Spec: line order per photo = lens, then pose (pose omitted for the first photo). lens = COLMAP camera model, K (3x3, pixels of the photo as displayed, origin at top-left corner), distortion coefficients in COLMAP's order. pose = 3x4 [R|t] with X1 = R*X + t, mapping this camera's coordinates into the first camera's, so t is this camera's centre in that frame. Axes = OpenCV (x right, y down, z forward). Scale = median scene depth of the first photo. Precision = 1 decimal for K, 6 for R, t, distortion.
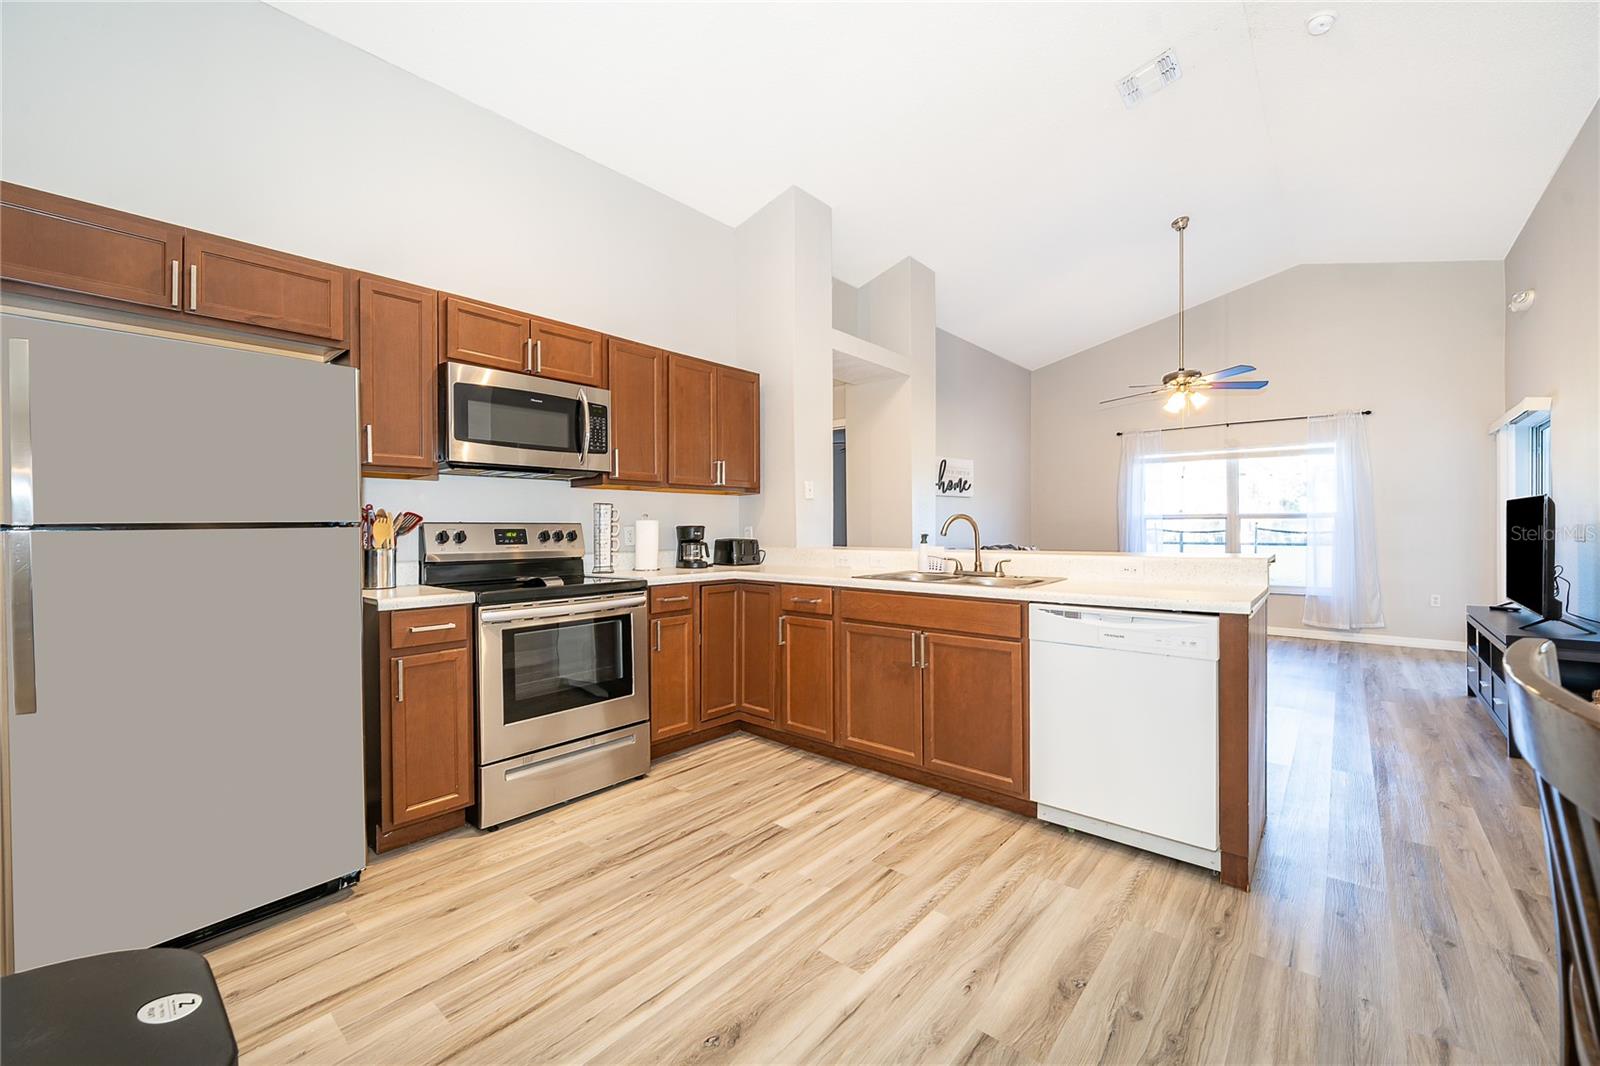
lens RADIAL K [[637.8, 0, 800.6], [0, 637.8, 523.1], [0, 0, 1]] dist [-0.002534, -0.000122]
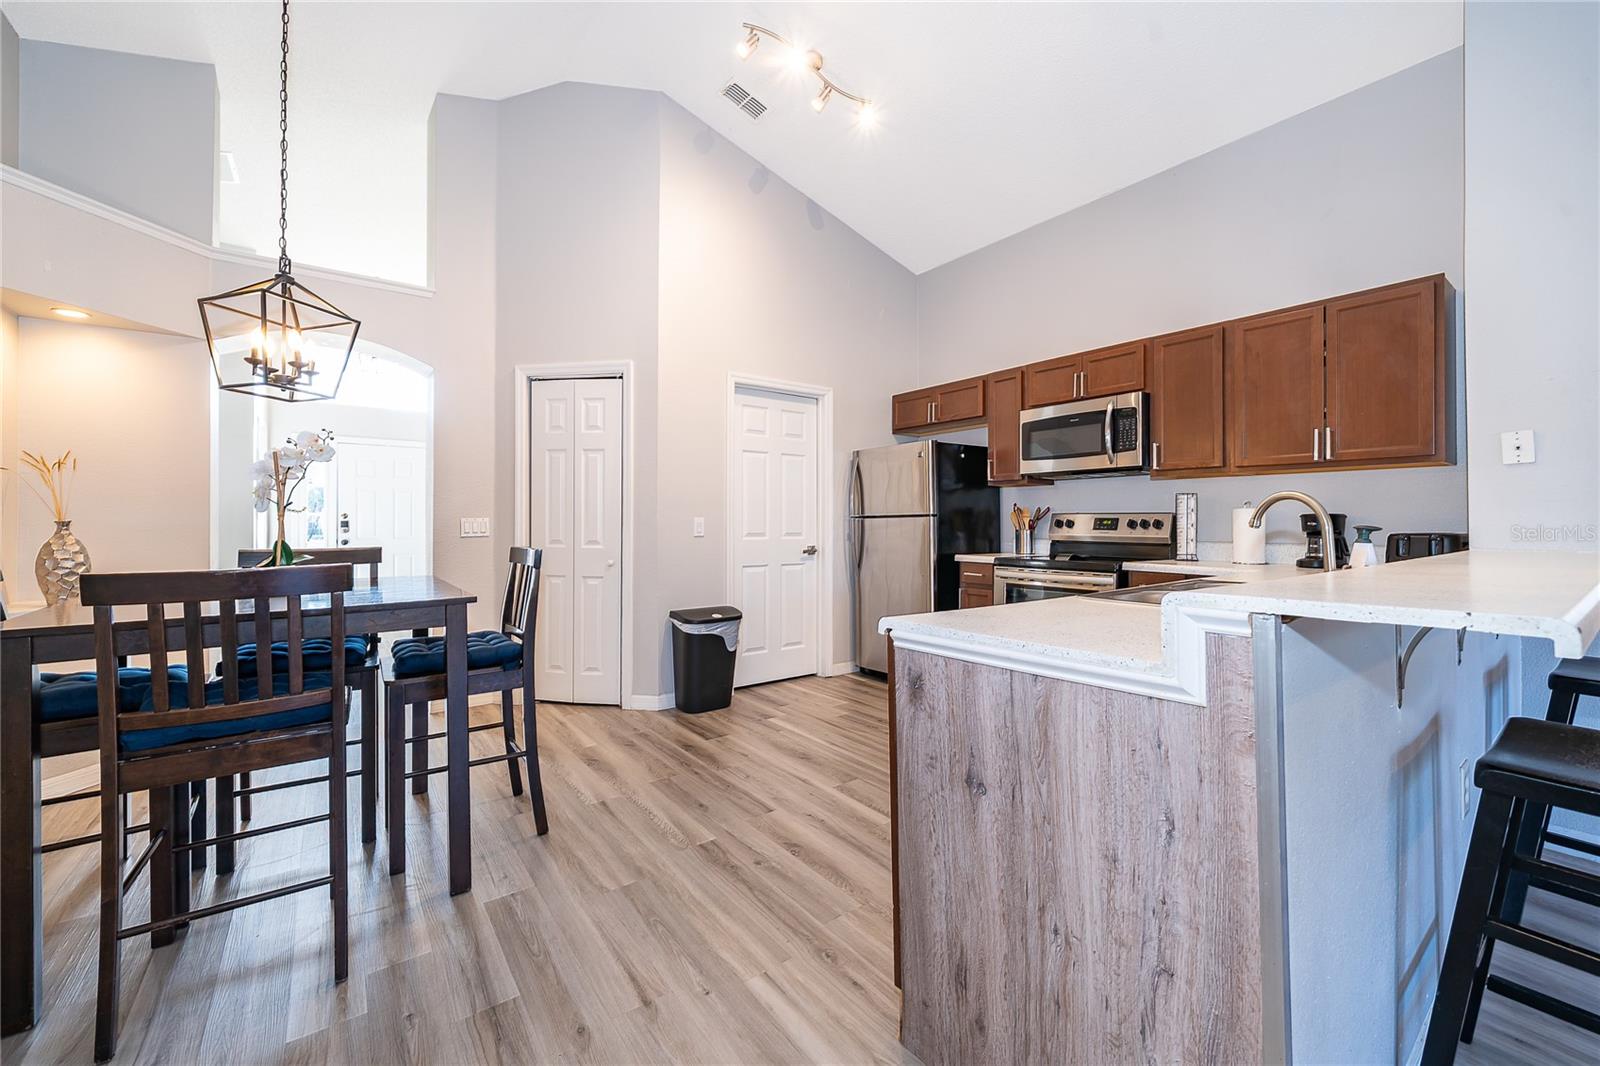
lens RADIAL K [[637.8, 0, 800.6], [0, 637.8, 523.1], [0, 0, 1]] dist [-0.002534, -0.000122]
pose [[-0.224285, 0.007217, -0.974497, 0.883780], [0.007982, 0.999953, 0.005568, 0.007328], [0.974491, -0.006529, -0.224332, 0.665355]]
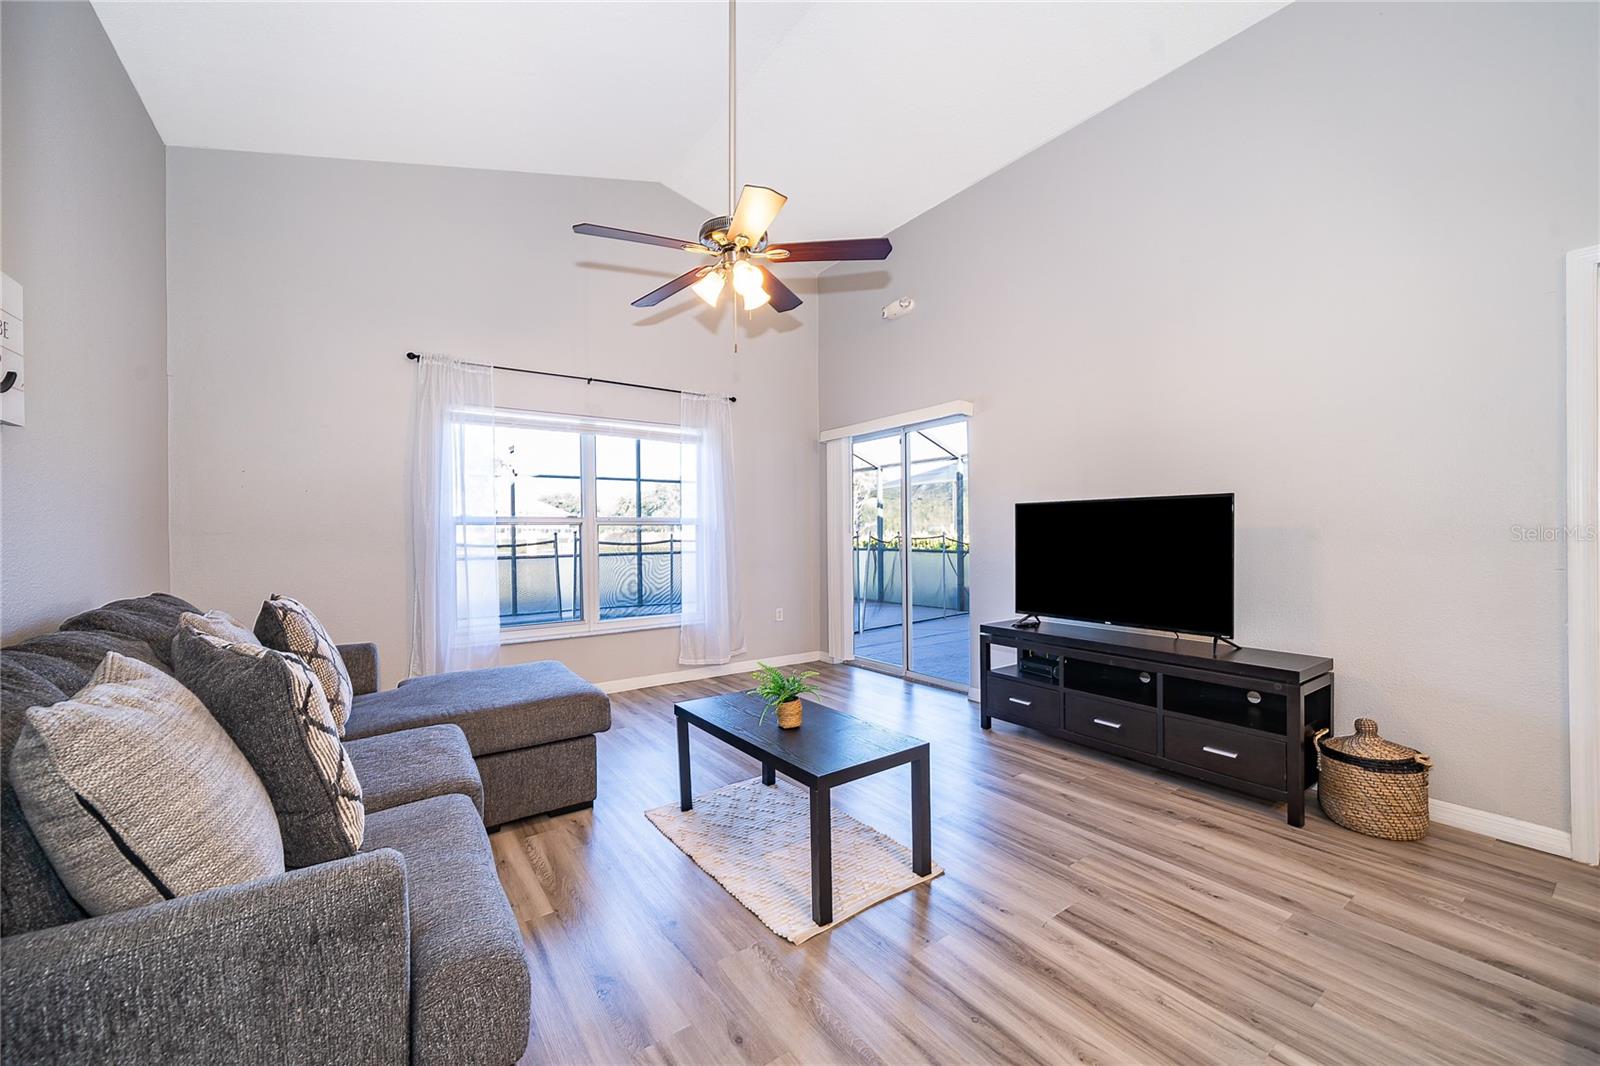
lens RADIAL K [[623.0, 0, 797.2], [0, 623.0, 529.2], [0, 0, 1]] dist [-0.002630, -0.000167]
pose [[0.248681, 0.005604, 0.968569, 0.225536], [0.002756, 0.999975, -0.006493, 0.006446], [-0.968582, 0.004284, 0.248659, 1.387764]]
